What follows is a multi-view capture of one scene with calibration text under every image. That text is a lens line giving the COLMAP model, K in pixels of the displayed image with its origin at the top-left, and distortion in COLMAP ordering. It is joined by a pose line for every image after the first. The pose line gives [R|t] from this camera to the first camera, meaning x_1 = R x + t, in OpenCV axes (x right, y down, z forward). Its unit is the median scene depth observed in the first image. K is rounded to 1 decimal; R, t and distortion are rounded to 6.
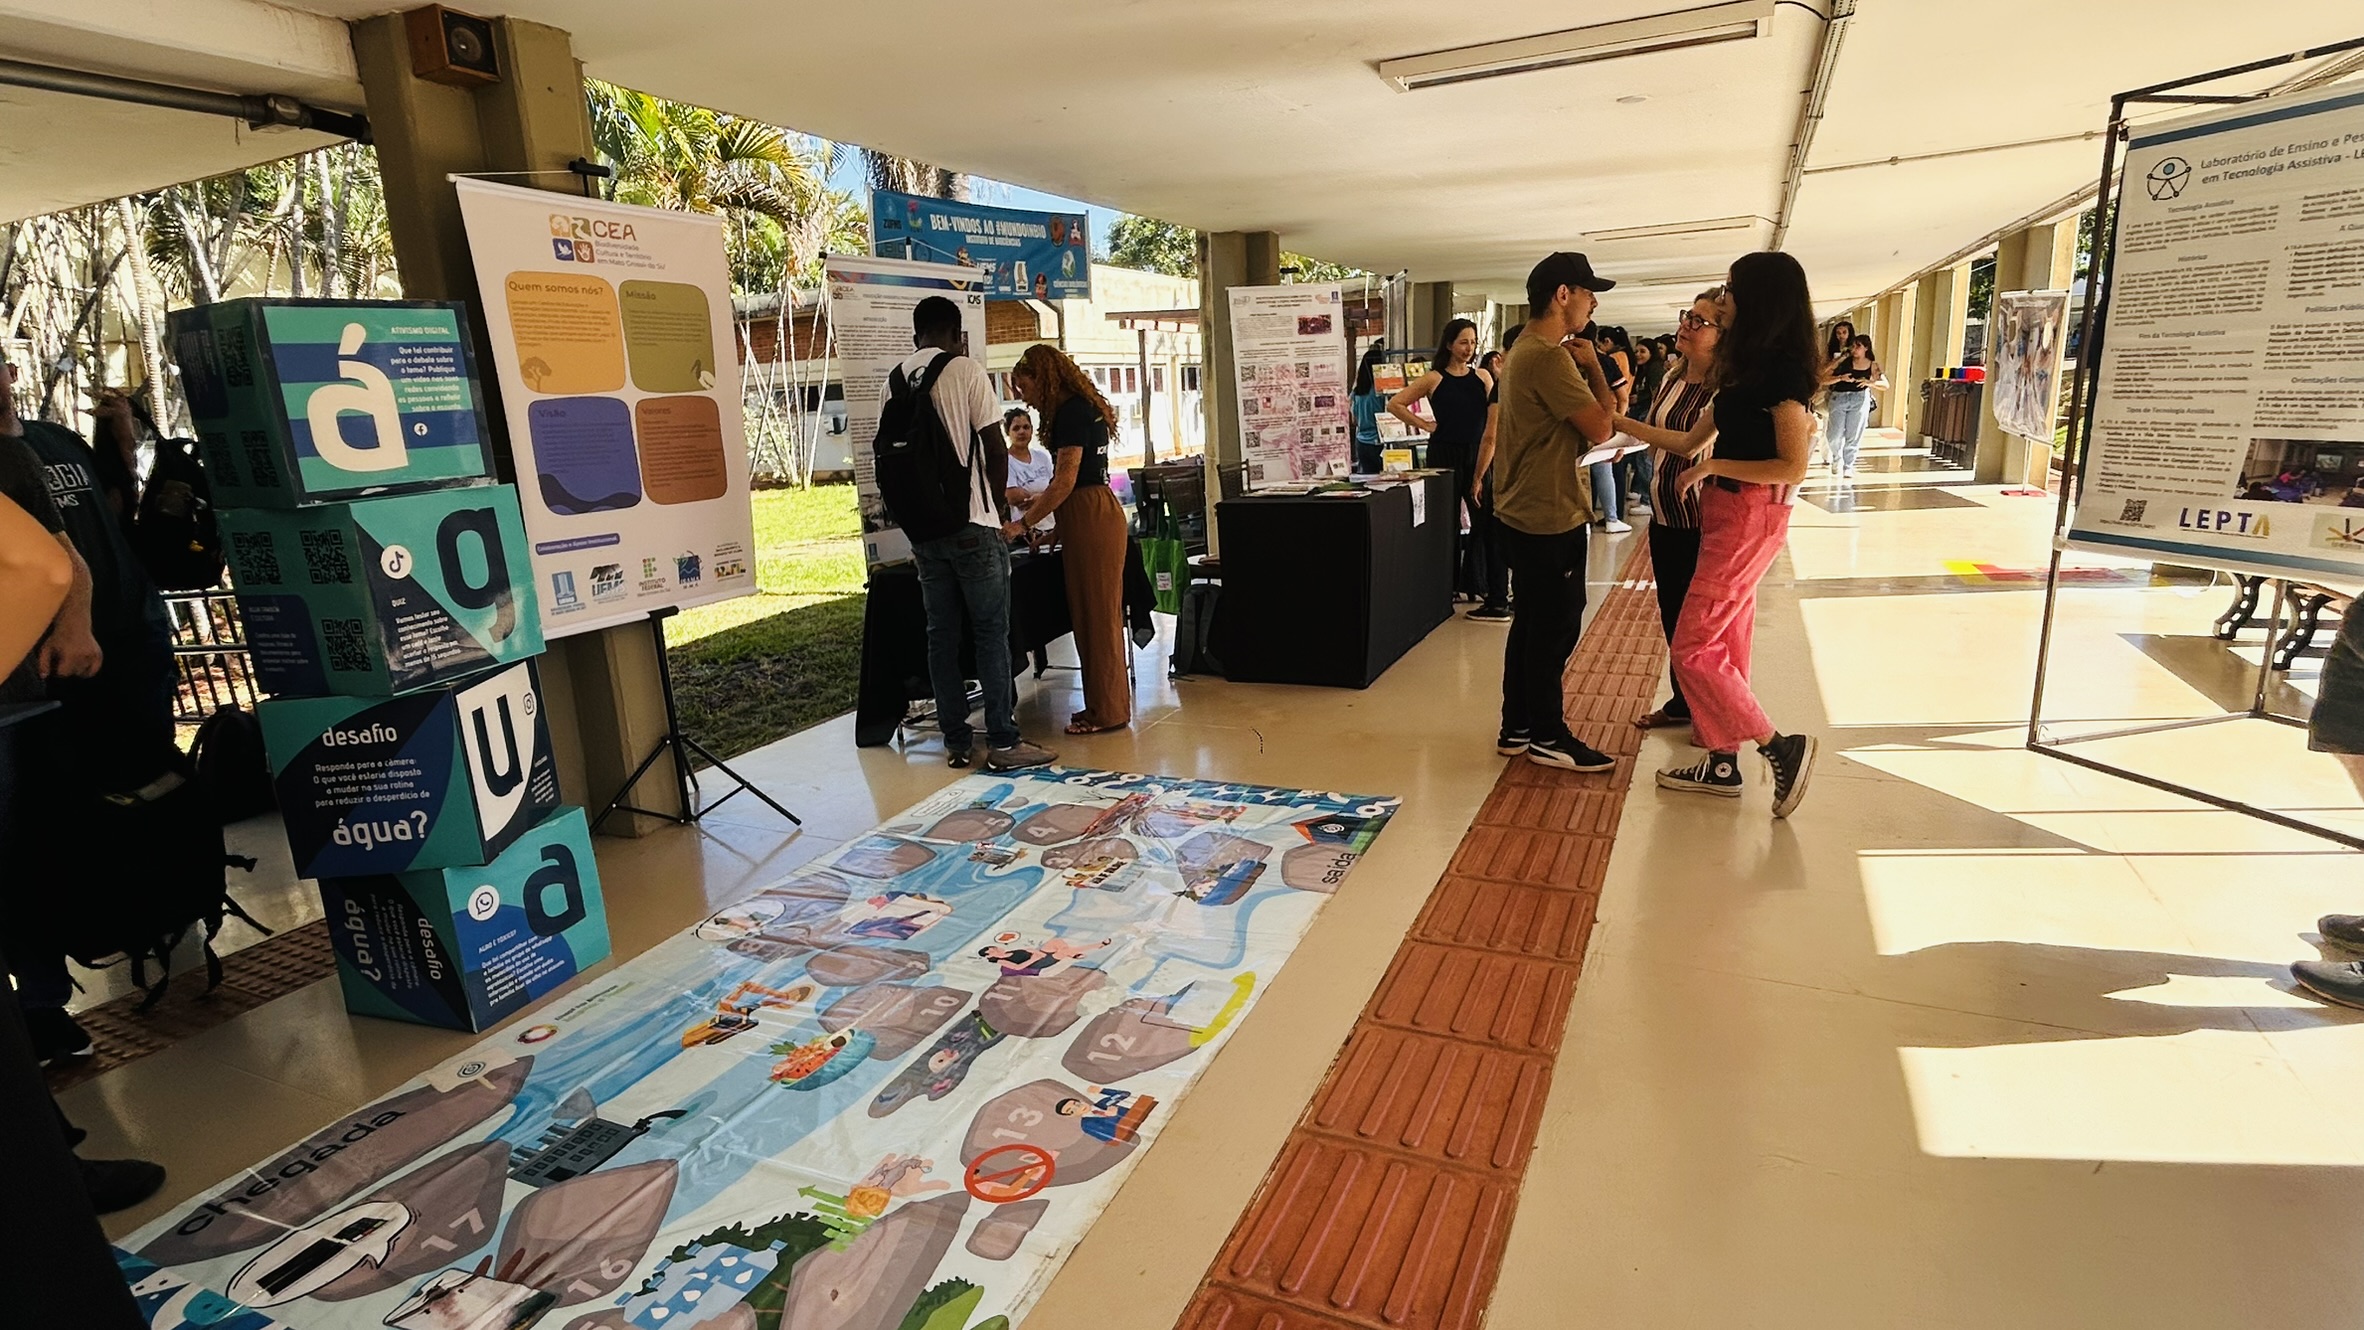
lens RADIAL K [[1162.6, 0, 1182.6], [0, 1162.6, 667.6], [0, 0, 1]] dist [0.001357, 0.000041]
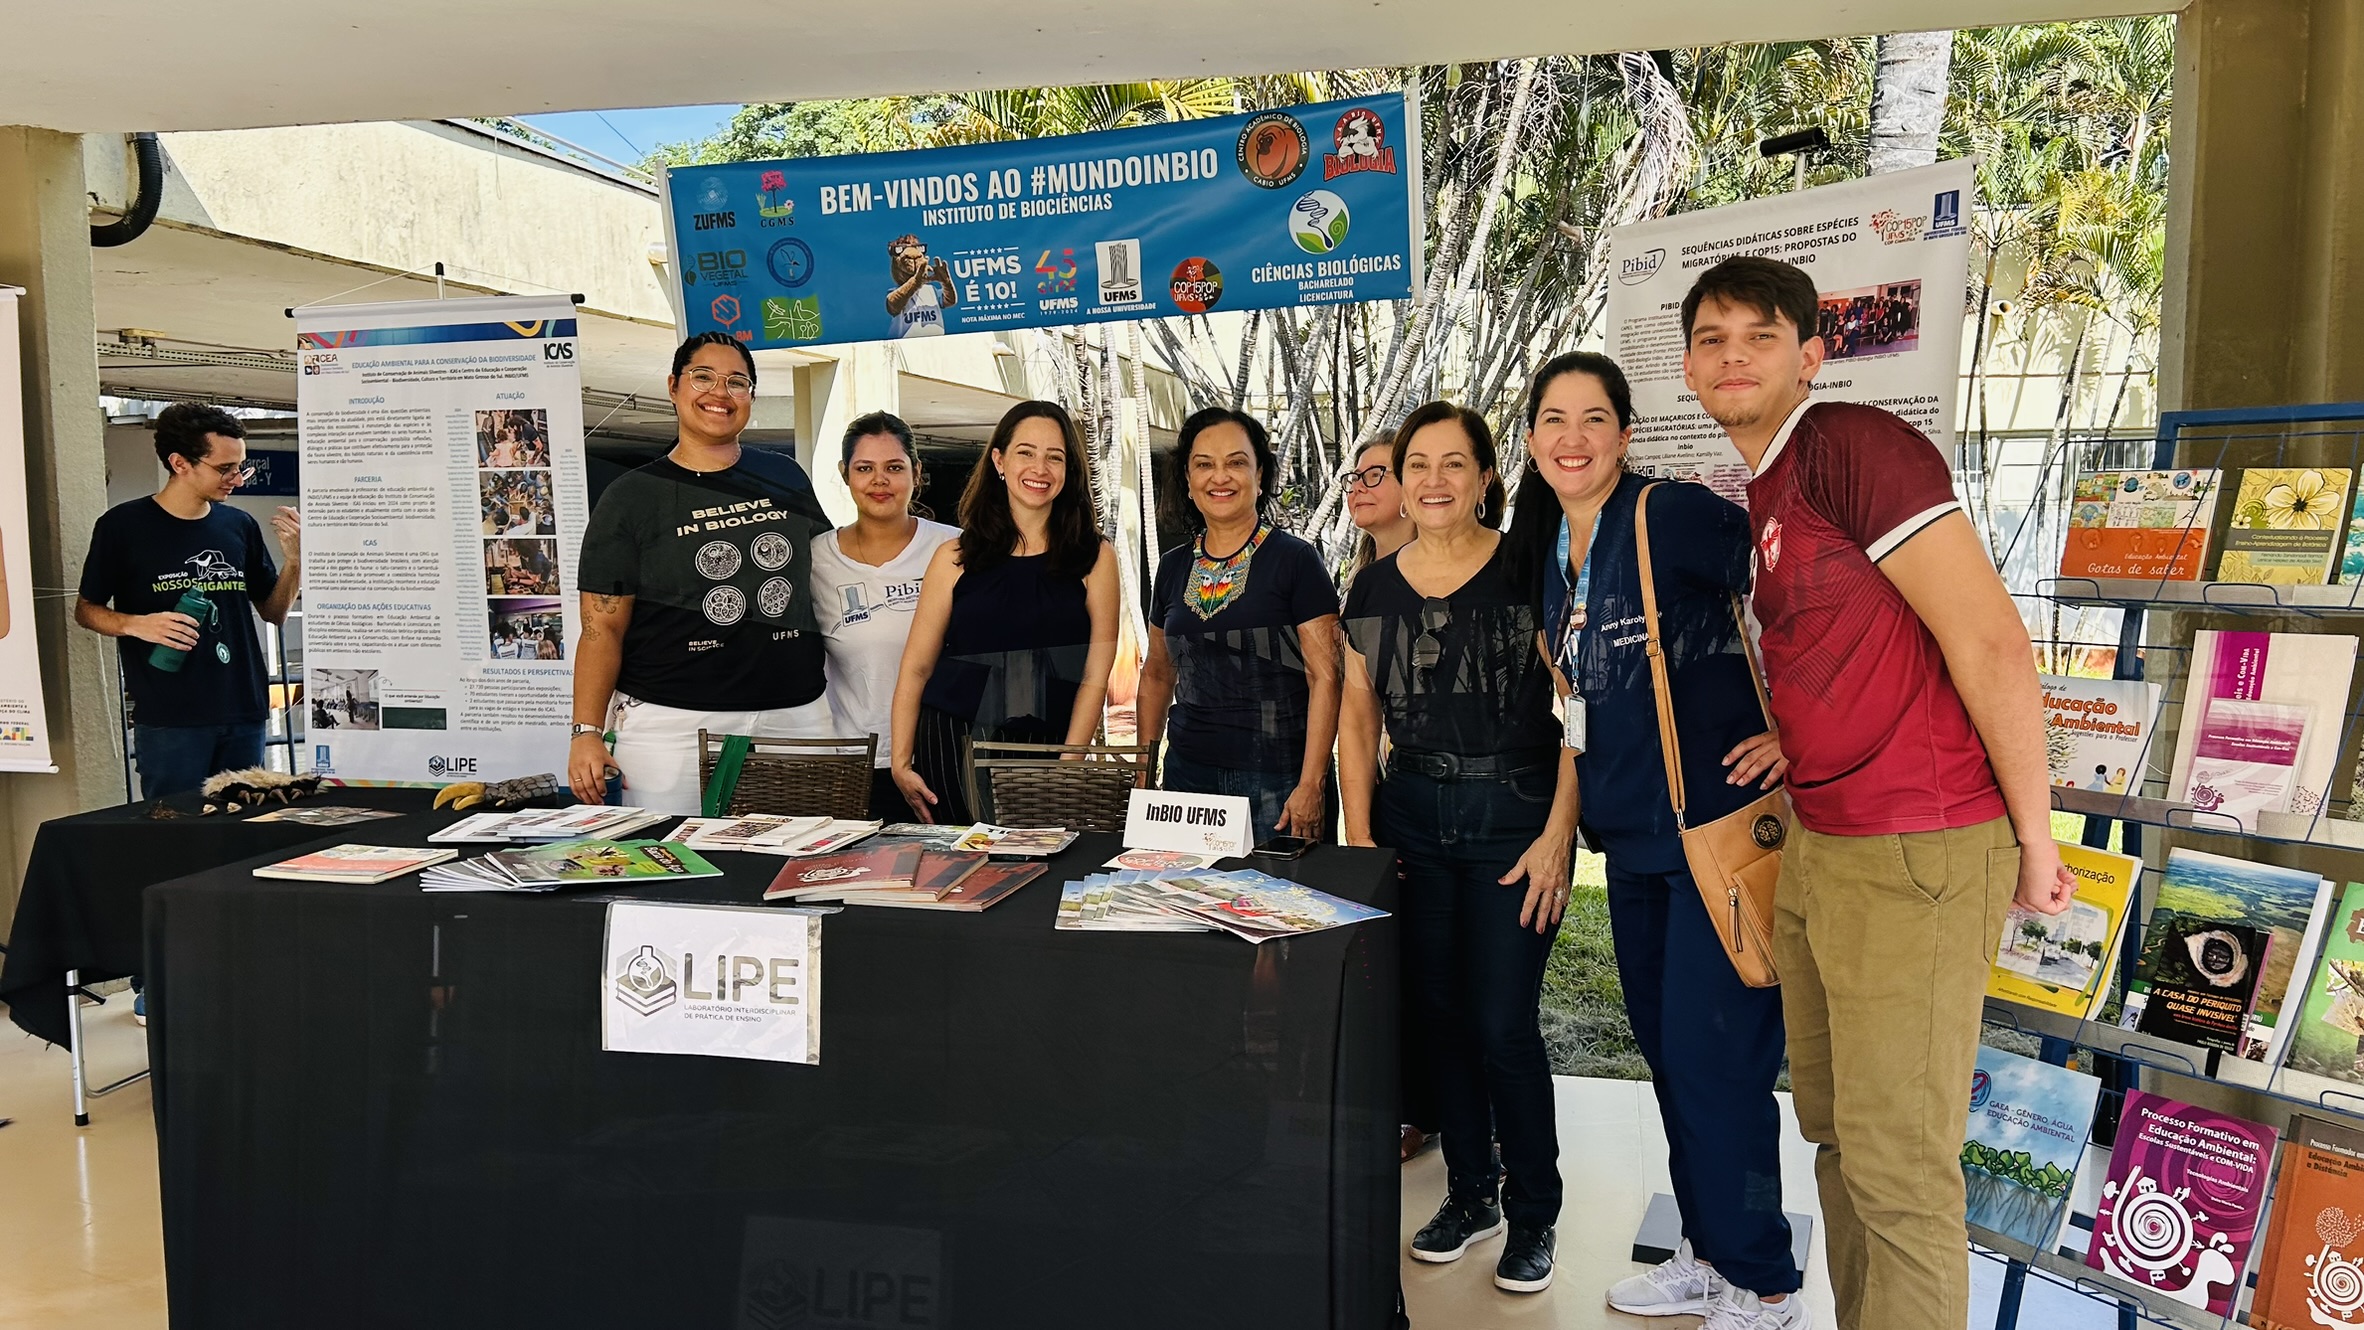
lens RADIAL K [[1667.7, 0, 1181.4], [0, 1667.7, 662.5], [0, 0, 1]] dist [-0.003681, -0.000643]
pose [[0.222994, 0.135841, -0.965309, 0.603325], [-0.232697, 0.969034, 0.082610, -0.292027], [0.946639, 0.206203, 0.247698, 1.050692]]
